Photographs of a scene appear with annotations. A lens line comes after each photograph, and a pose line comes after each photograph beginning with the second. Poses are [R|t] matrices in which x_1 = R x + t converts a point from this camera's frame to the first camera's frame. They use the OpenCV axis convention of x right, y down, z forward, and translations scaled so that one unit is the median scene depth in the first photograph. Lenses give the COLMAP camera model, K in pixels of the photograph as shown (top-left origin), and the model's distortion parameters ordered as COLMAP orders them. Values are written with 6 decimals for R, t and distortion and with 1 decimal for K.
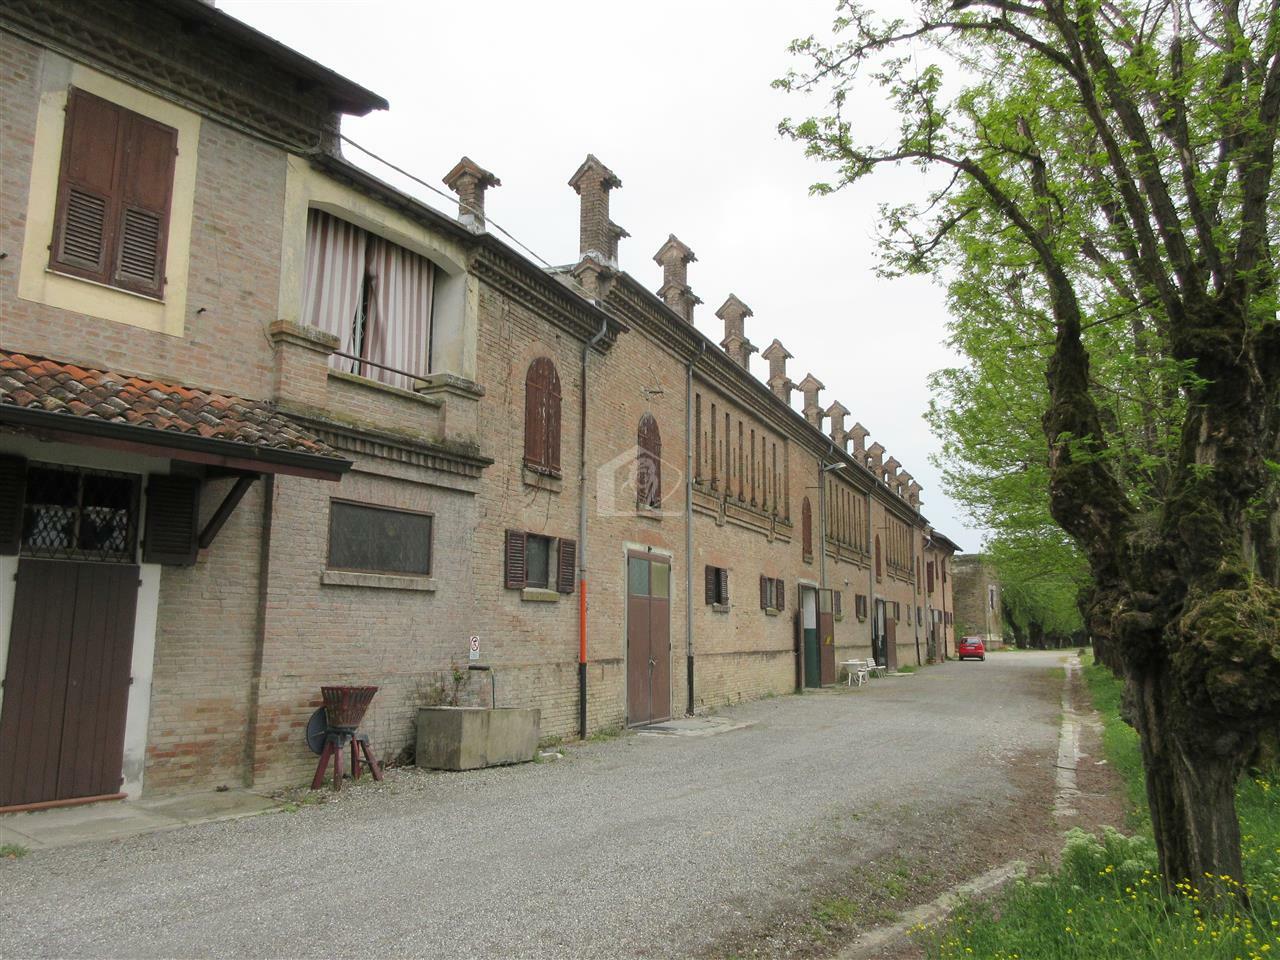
lens RADIAL K [[954.5, 0, 643.2], [0, 954.5, 483.7], [0, 0, 1]] dist [0.002375, 0.007651]
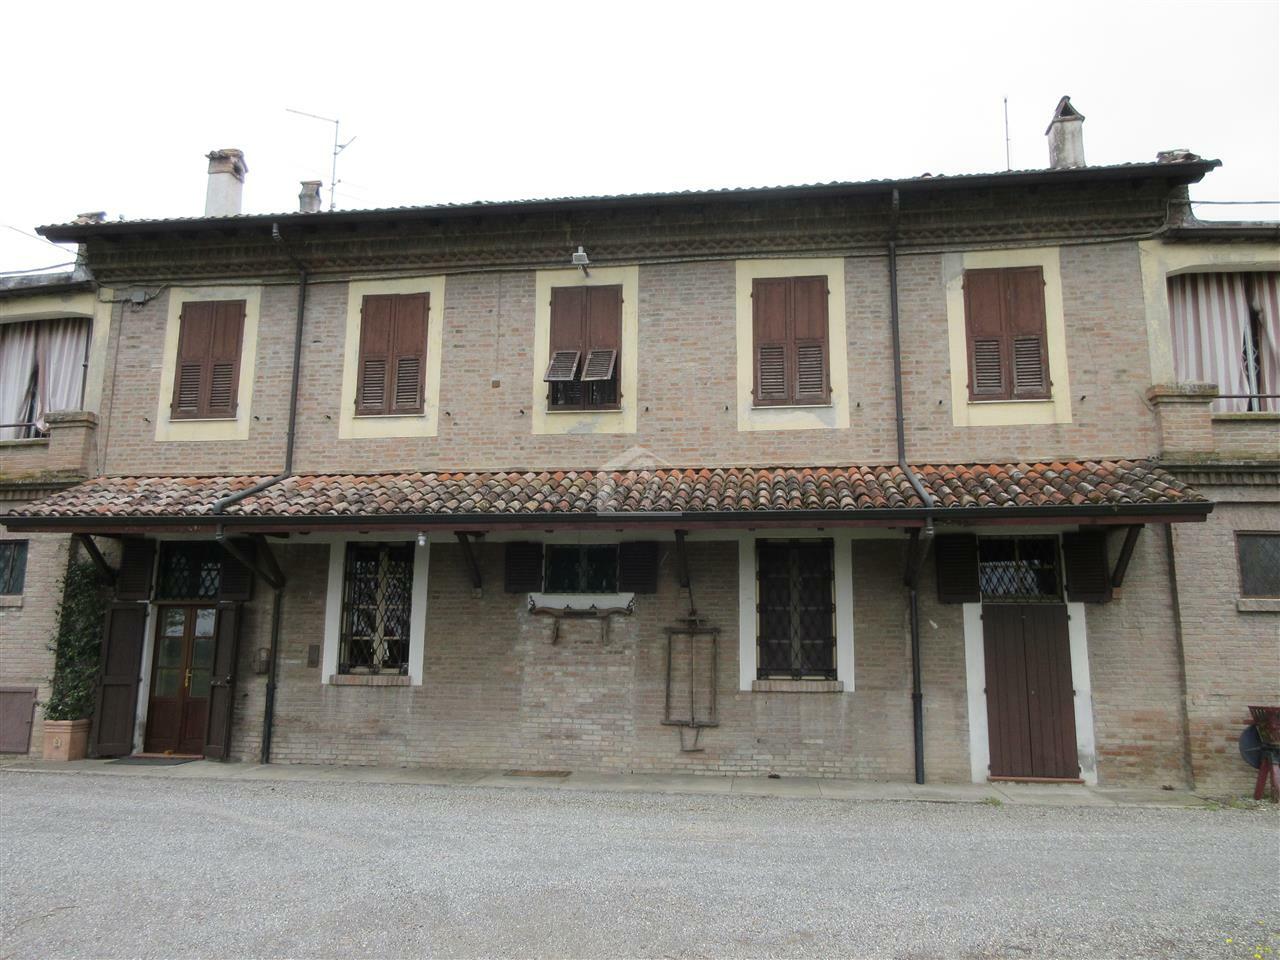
lens RADIAL K [[954.5, 0, 640.7], [0, 954.5, 479.3], [0, 0, 1]] dist [0.002375, 0.007651]
pose [[0.494430, -0.164185, -0.853570, 0.299098], [0.132372, 0.984767, -0.112744, -0.011365], [0.859079, -0.057245, 0.508632, -0.140802]]
